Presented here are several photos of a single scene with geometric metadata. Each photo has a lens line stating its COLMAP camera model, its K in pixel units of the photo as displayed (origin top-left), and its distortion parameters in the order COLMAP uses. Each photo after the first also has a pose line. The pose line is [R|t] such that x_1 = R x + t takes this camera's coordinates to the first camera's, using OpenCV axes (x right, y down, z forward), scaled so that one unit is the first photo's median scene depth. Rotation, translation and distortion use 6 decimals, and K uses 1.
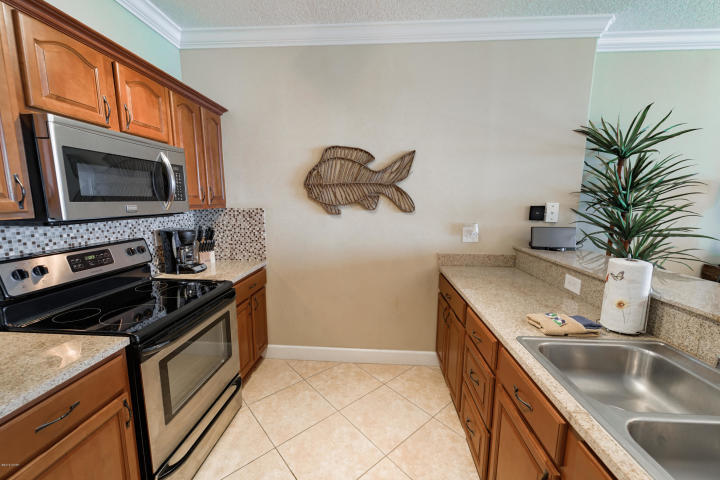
lens RADIAL K [[284.4, 0, 362.8], [0, 284.4, 241.8], [0, 0, 1]] dist [-0.011401, -0.002946]
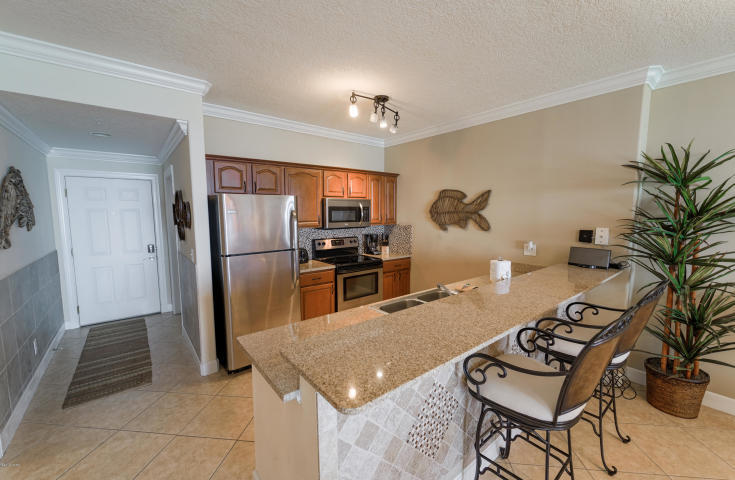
lens RADIAL K [[294.7, 0, 370.9], [0, 294.7, 238.4], [0, 0, 1]] dist [-0.009410, -0.001826]
pose [[0.684619, 0.061761, -0.726279, 0.951537], [-0.102515, 0.994658, -0.012051, 0.016951], [0.721656, 0.082705, 0.687294, -0.532529]]
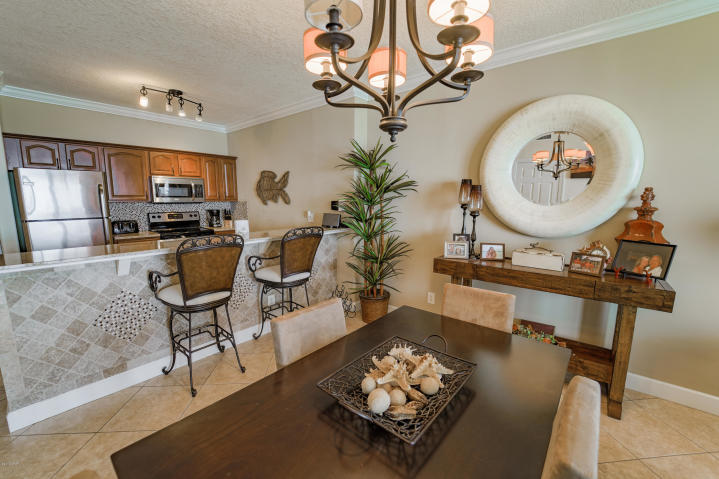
lens RADIAL K [[284.0, 0, 358.1], [0, 284.0, 241.0], [0, 0, 1]] dist [-0.011401, -0.002946]
pose [[0.804078, 0.090826, -0.587545, 1.816142], [-0.091537, 0.995391, 0.028601, 0.045962], [0.587434, 0.030785, 0.808686, -0.253979]]
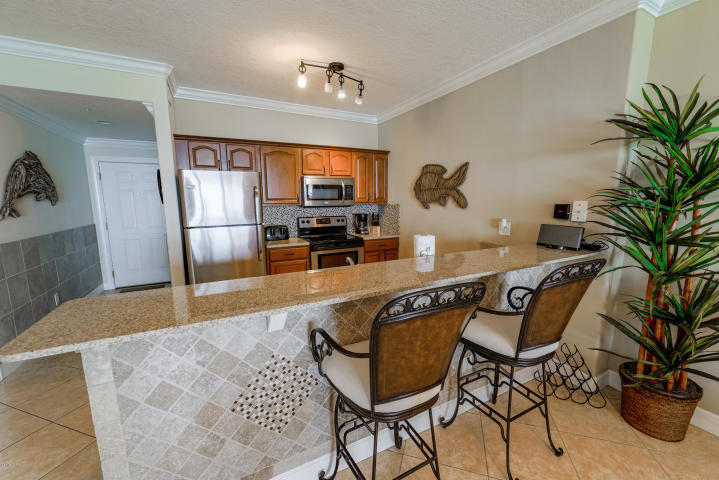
lens RADIAL K [[284.0, 0, 365.5], [0, 284.0, 240.8], [0, 0, 1]] dist [-0.011401, -0.002946]
pose [[0.526551, 0.116868, -0.842072, 1.170449], [-0.117021, 0.991041, 0.064369, 0.018575], [0.842051, 0.064647, 0.535510, -0.108733]]
